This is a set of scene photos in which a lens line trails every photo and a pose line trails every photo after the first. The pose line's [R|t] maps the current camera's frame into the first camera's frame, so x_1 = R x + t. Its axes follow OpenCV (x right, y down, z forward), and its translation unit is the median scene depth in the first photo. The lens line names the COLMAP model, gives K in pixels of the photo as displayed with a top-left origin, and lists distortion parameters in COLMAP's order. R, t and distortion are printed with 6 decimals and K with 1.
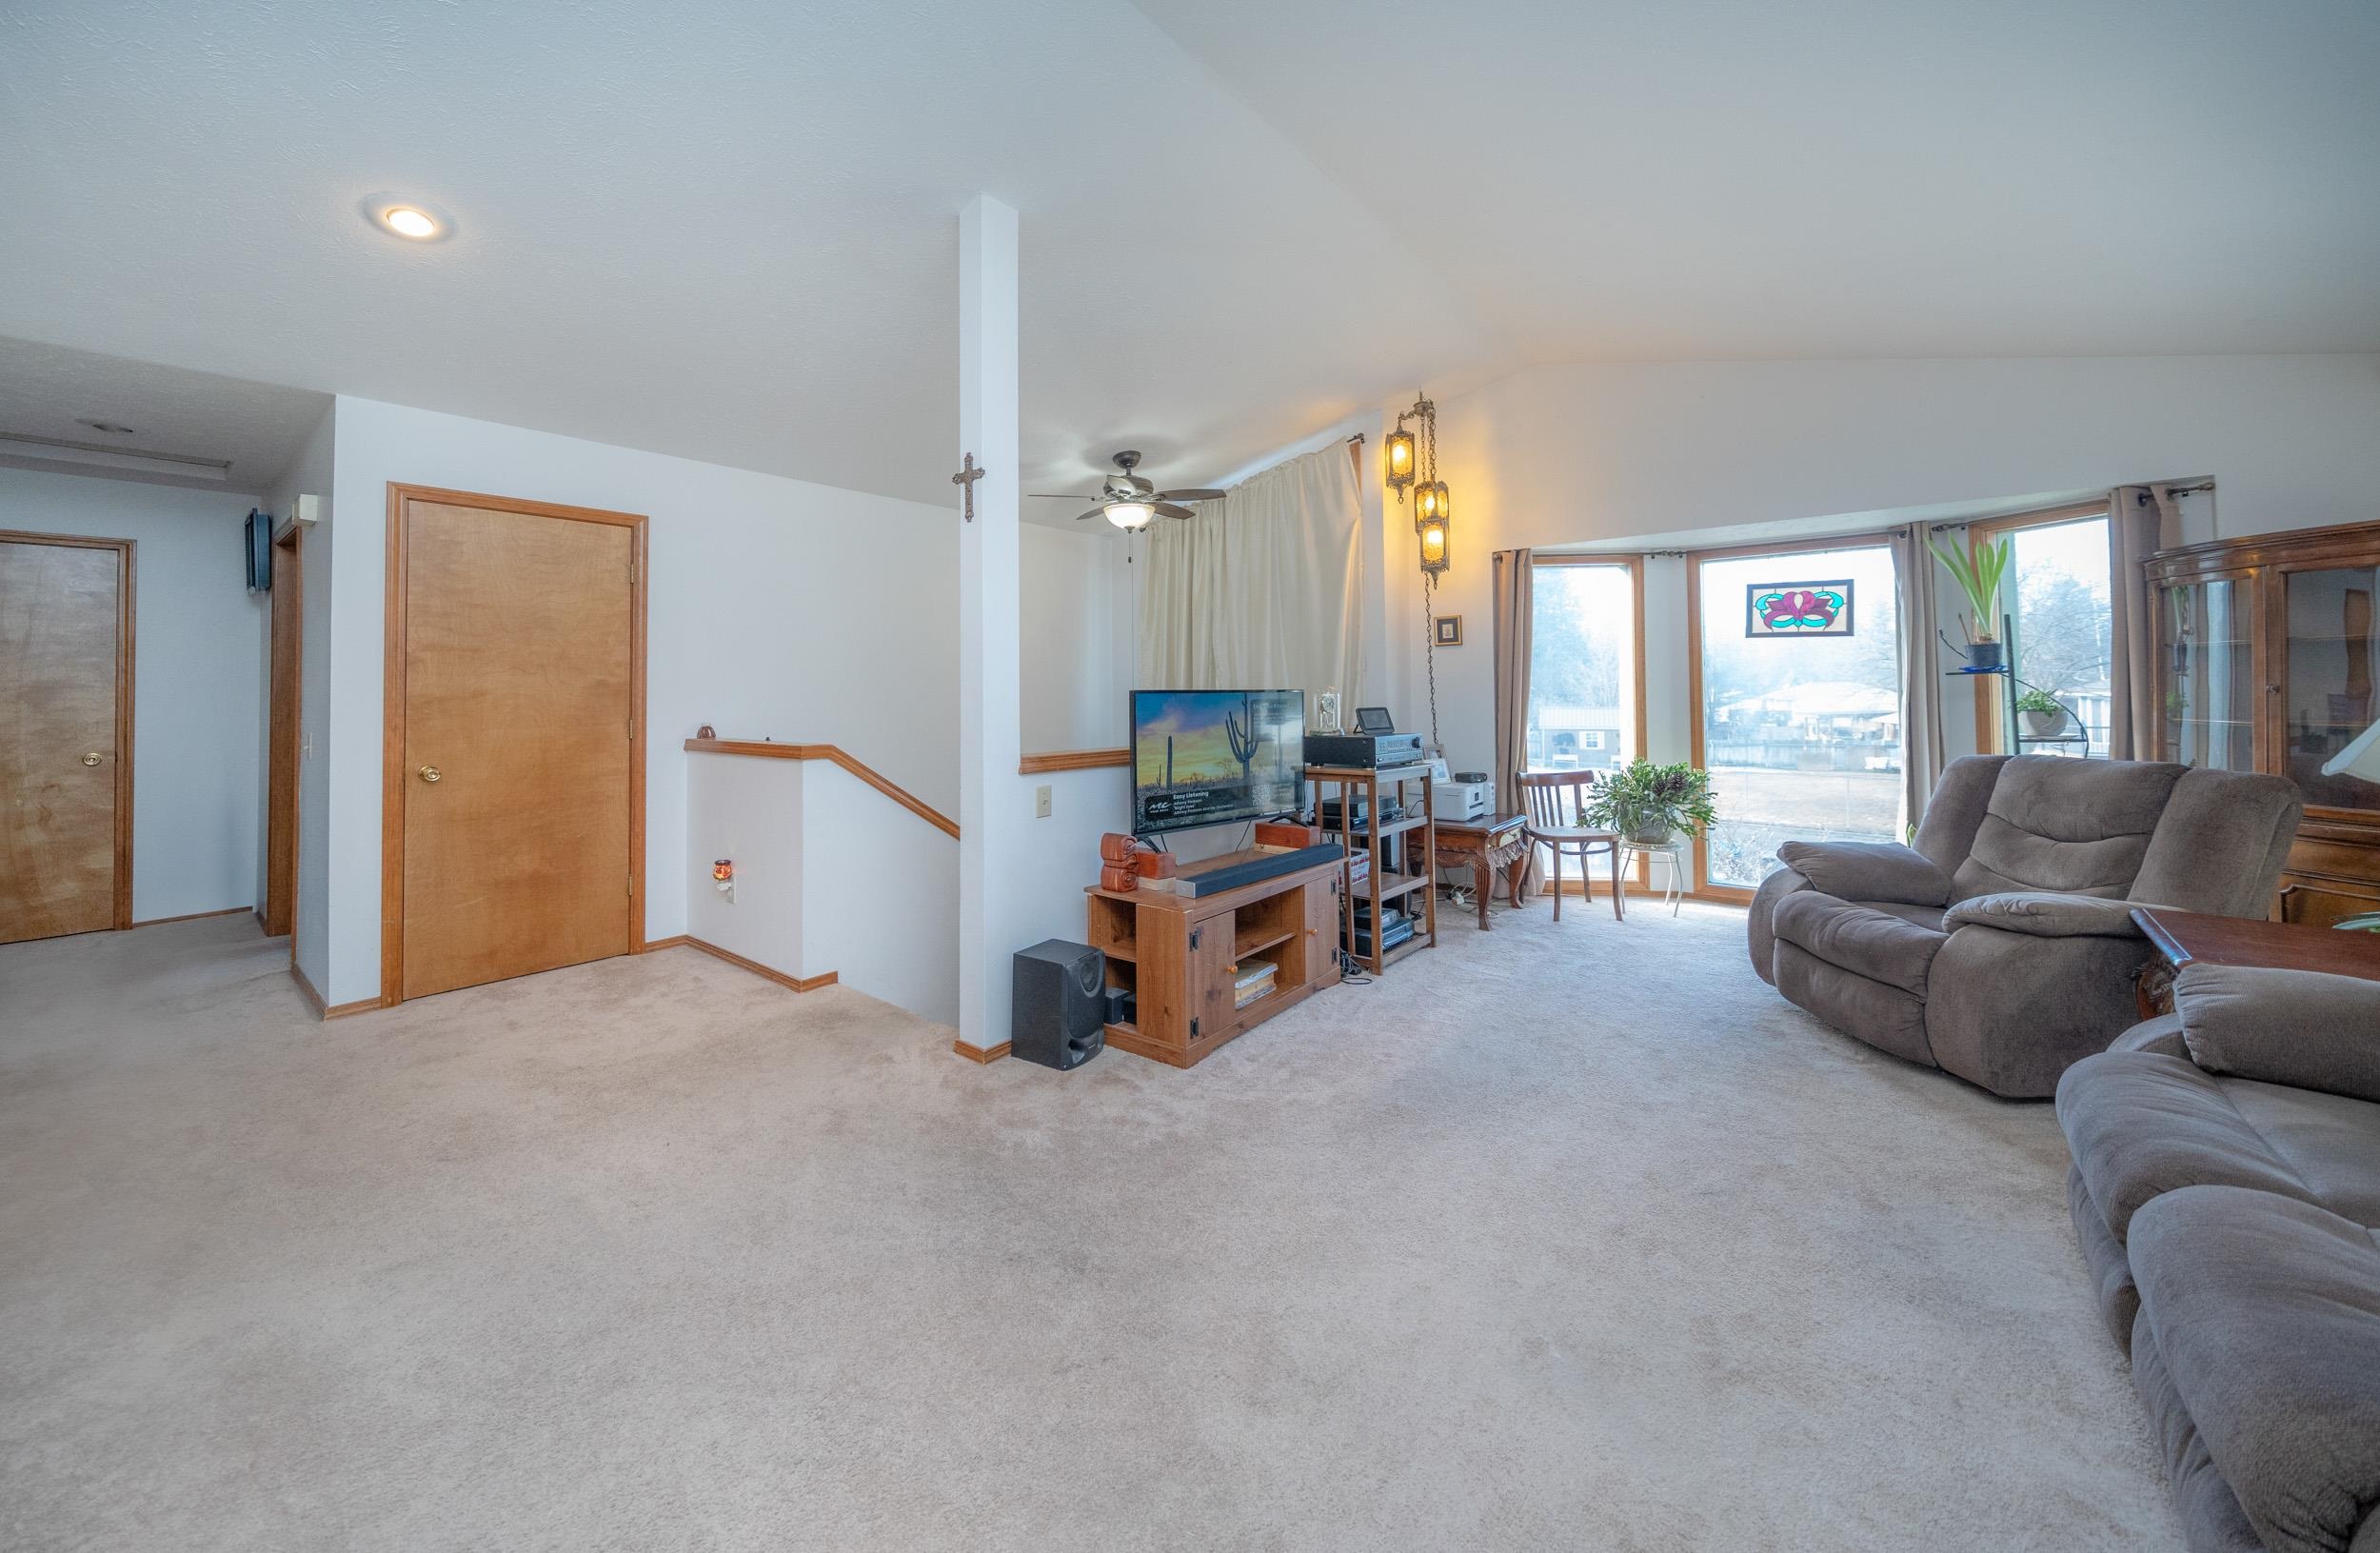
lens RADIAL K [[821.1, 0, 1136.7], [0, 821.1, 679.9], [0, 0, 1]] dist [0.001252, 0.000146]
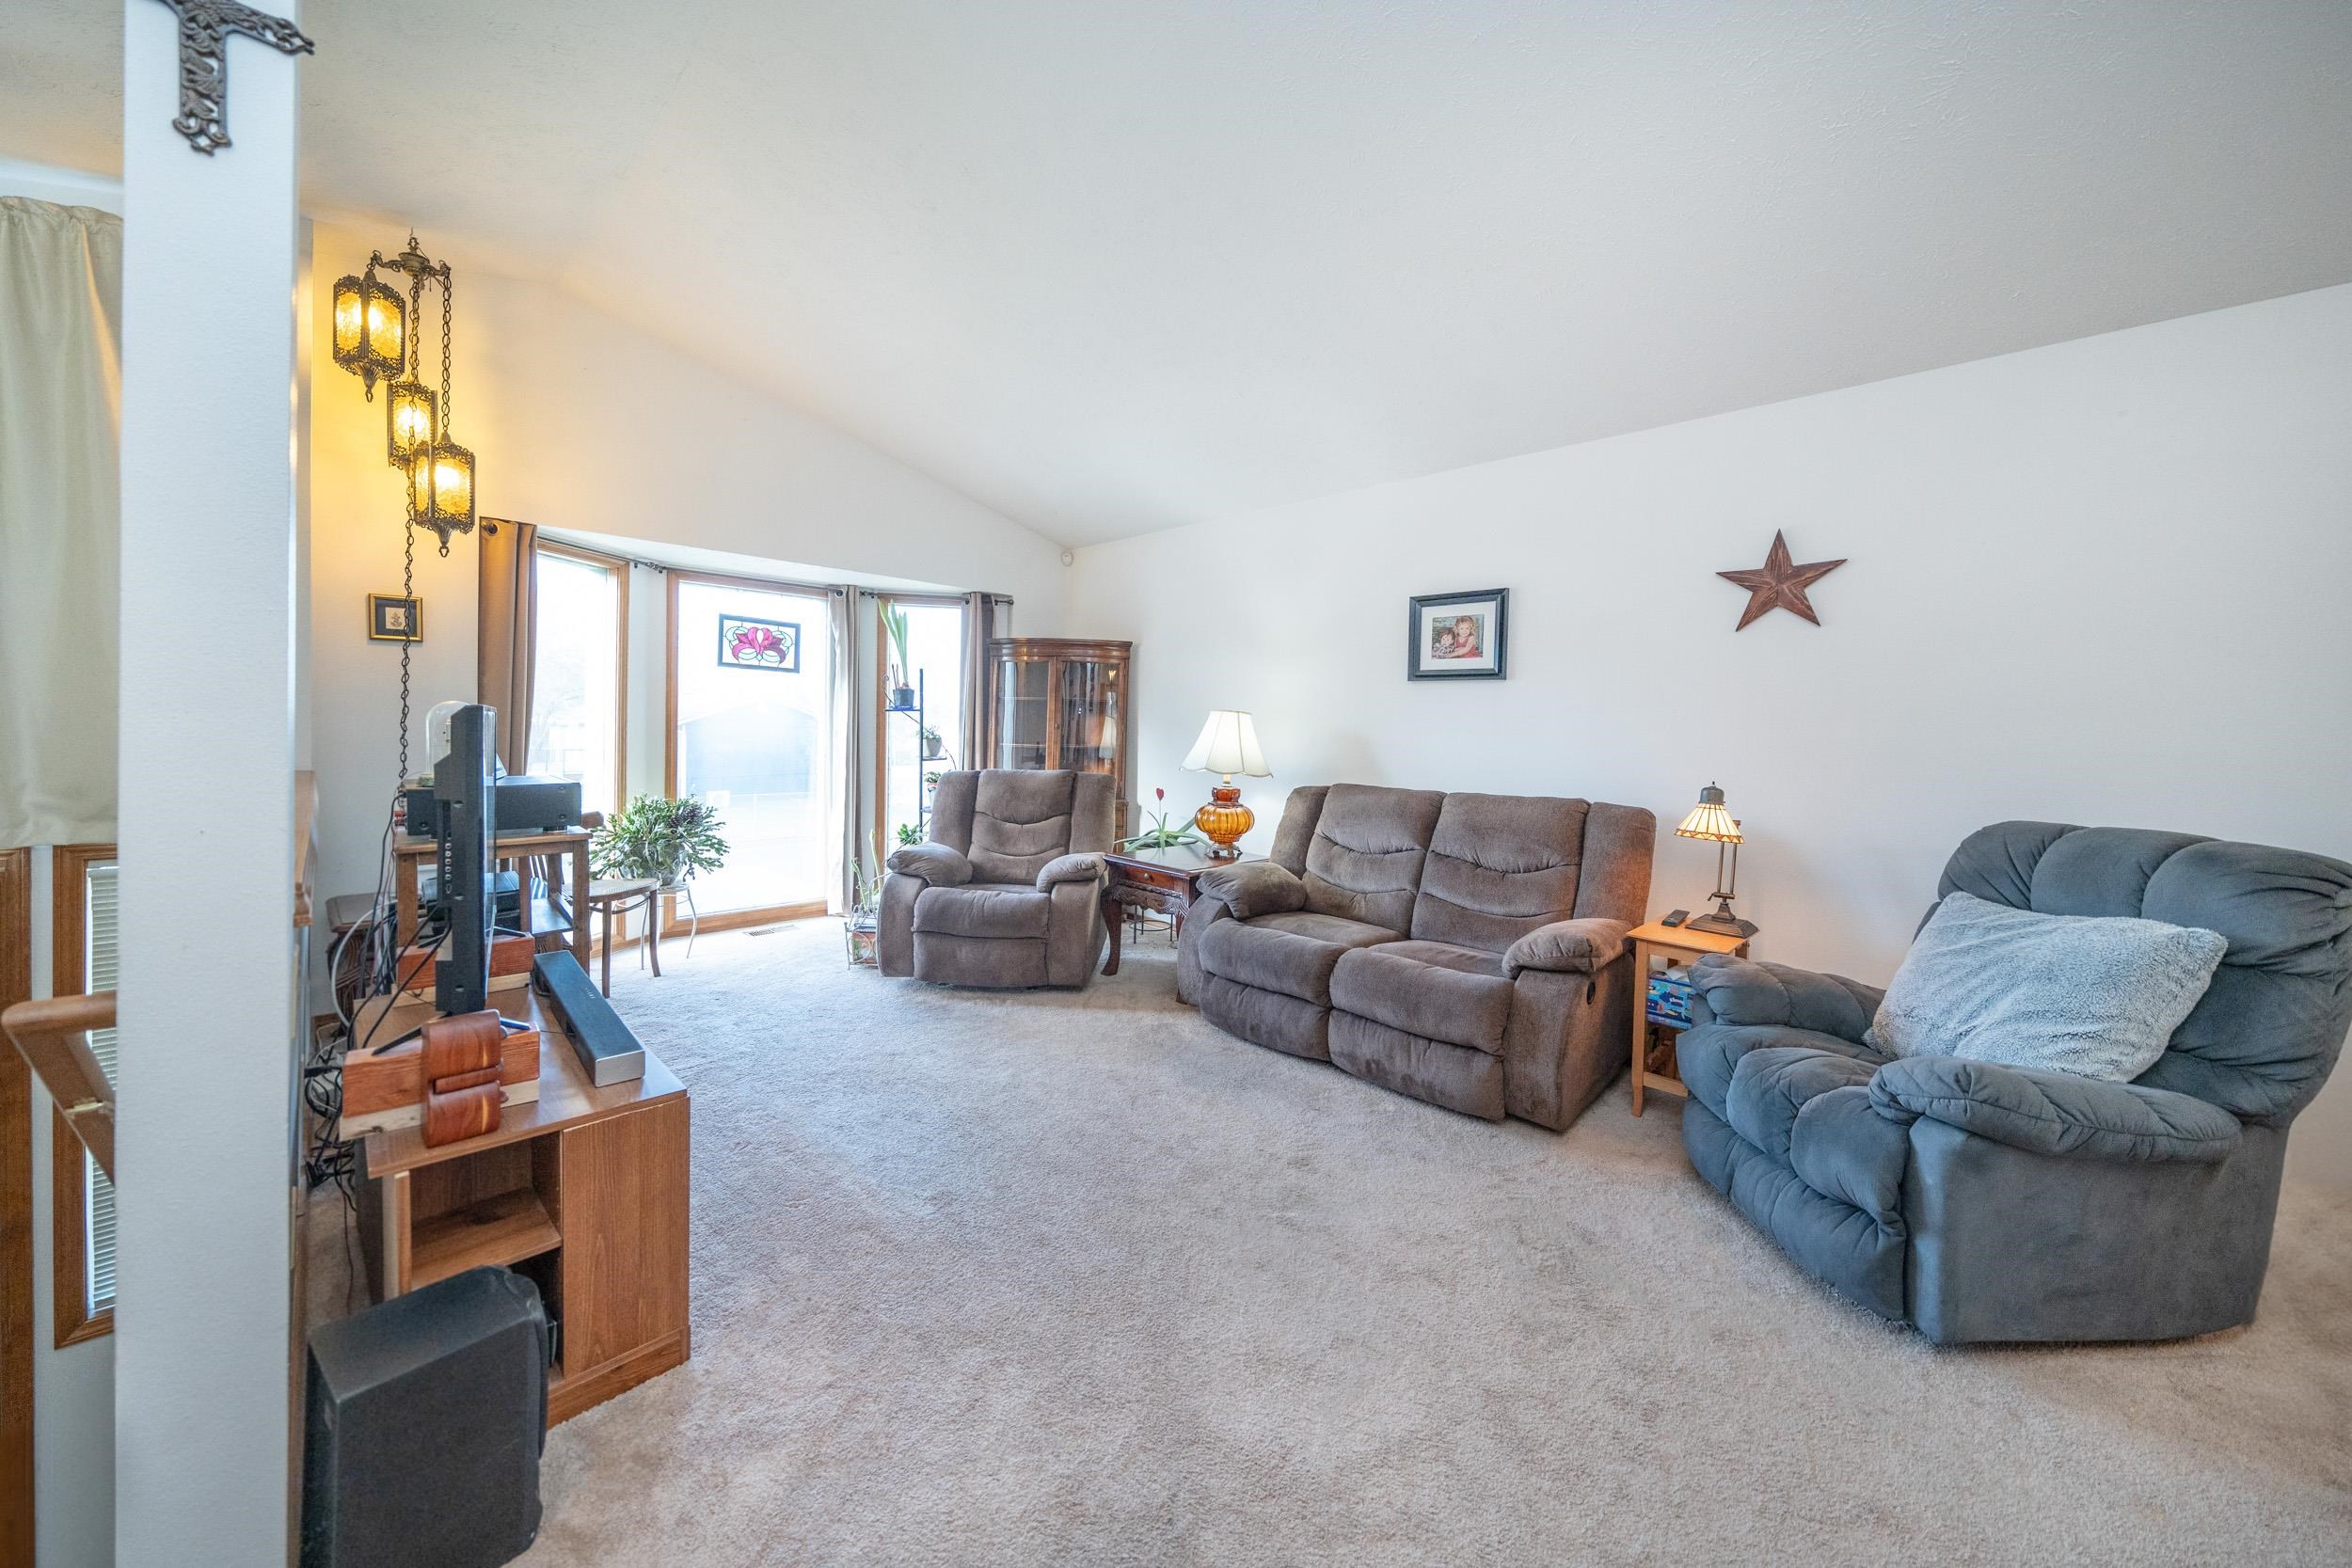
lens RADIAL K [[877.7, 0, 1187.4], [0, 877.7, 752.8], [0, 0, 1]] dist [-0.006227, -0.000267]
pose [[0.066957, -0.019980, 0.997556, -0.309193], [-0.038789, 0.998992, 0.022613, 0.008157], [-0.997002, -0.040209, 0.066114, 0.366878]]
